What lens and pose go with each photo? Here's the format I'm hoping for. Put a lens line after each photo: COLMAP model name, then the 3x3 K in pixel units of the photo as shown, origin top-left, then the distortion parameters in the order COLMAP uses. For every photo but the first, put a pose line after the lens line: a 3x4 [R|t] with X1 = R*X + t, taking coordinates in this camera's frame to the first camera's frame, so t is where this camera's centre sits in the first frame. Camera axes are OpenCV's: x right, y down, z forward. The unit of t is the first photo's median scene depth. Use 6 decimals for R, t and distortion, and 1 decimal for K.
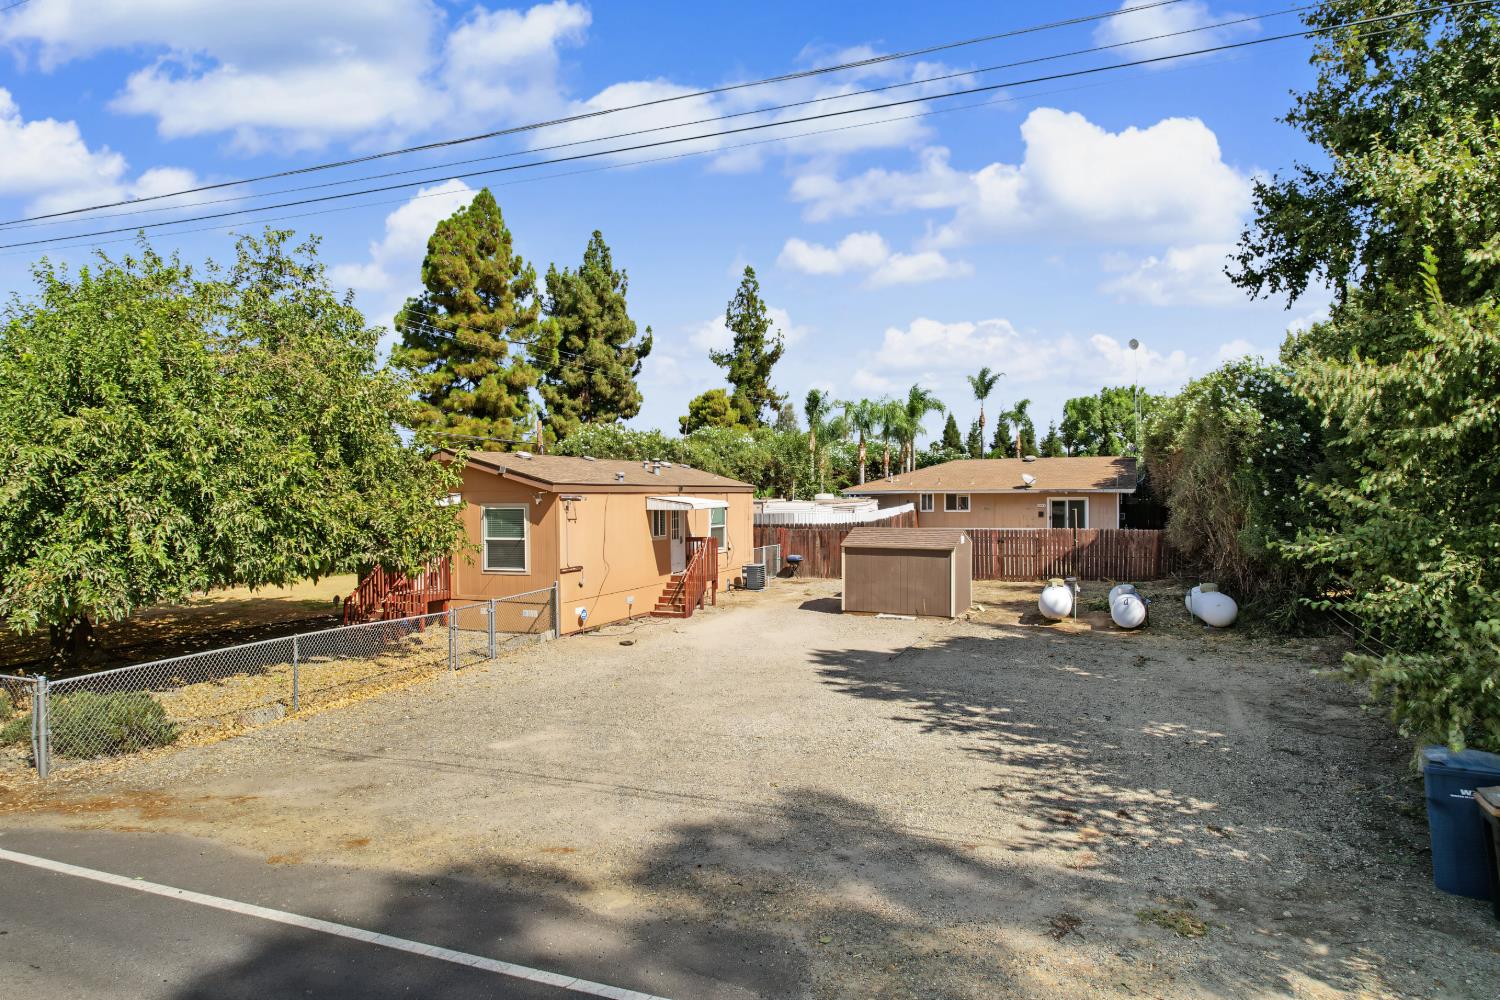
lens RADIAL K [[930.7, 0, 743.8], [0, 930.7, 506.4], [0, 0, 1]] dist [-0.004212, 0.001048]
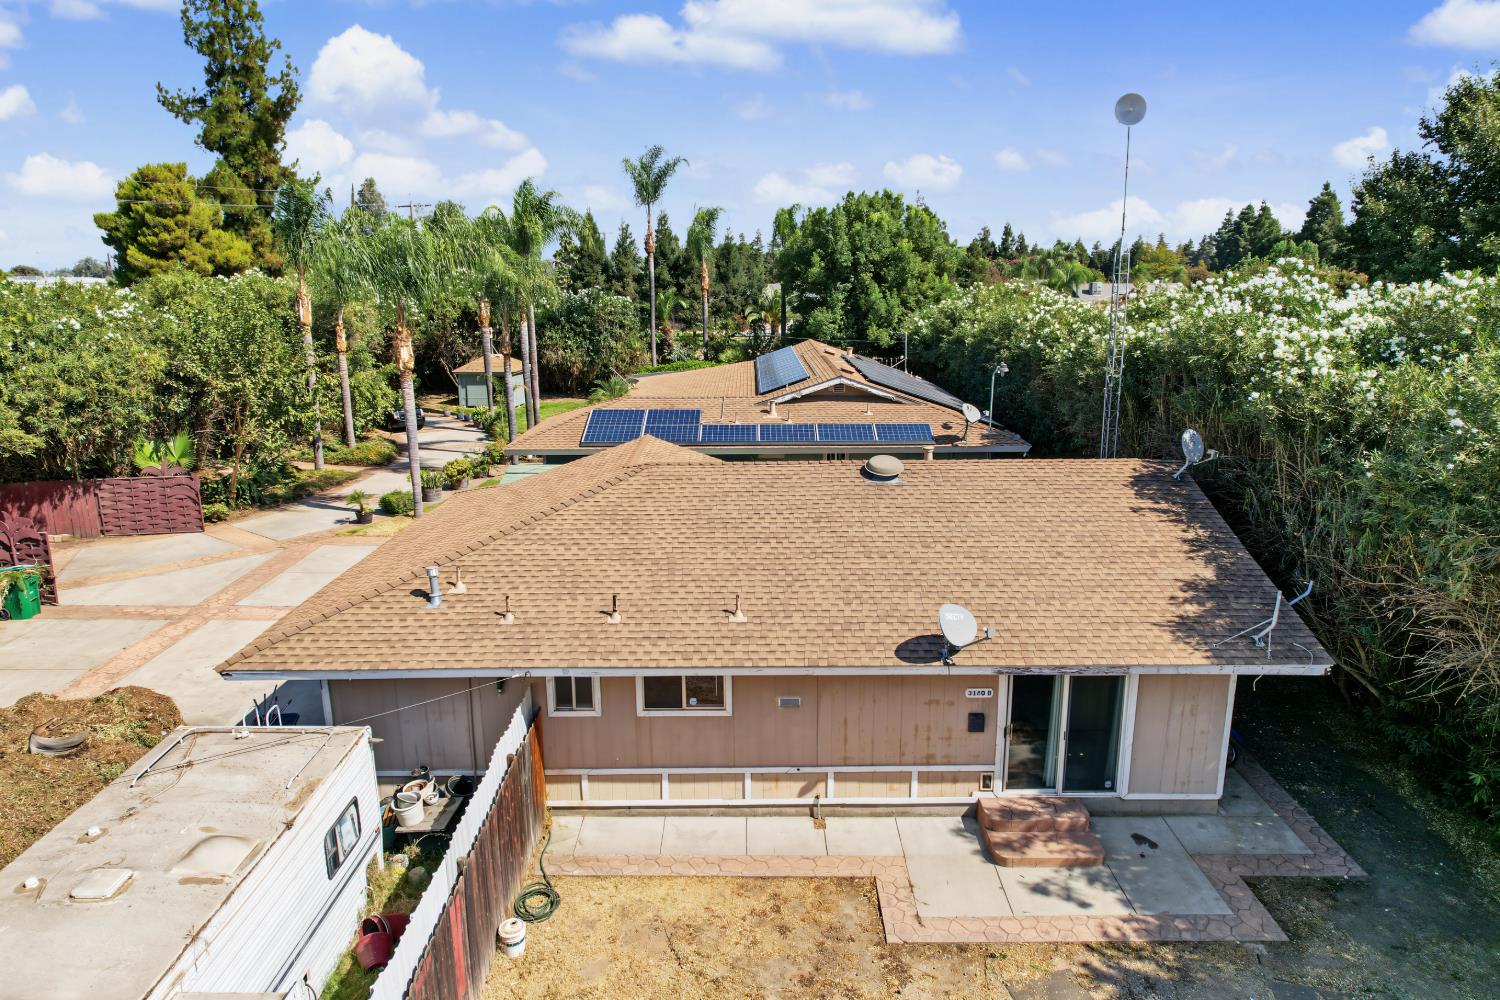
lens RADIAL K [[930.7, 0, 743.8], [0, 930.7, 506.4], [0, 0, 1]] dist [-0.004212, 0.001048]
pose [[0.926201, -0.093360, 0.365288, 0.067347], [0.007927, 0.973465, 0.228699, -0.051993], [-0.376946, -0.208926, 0.902365, 0.337869]]
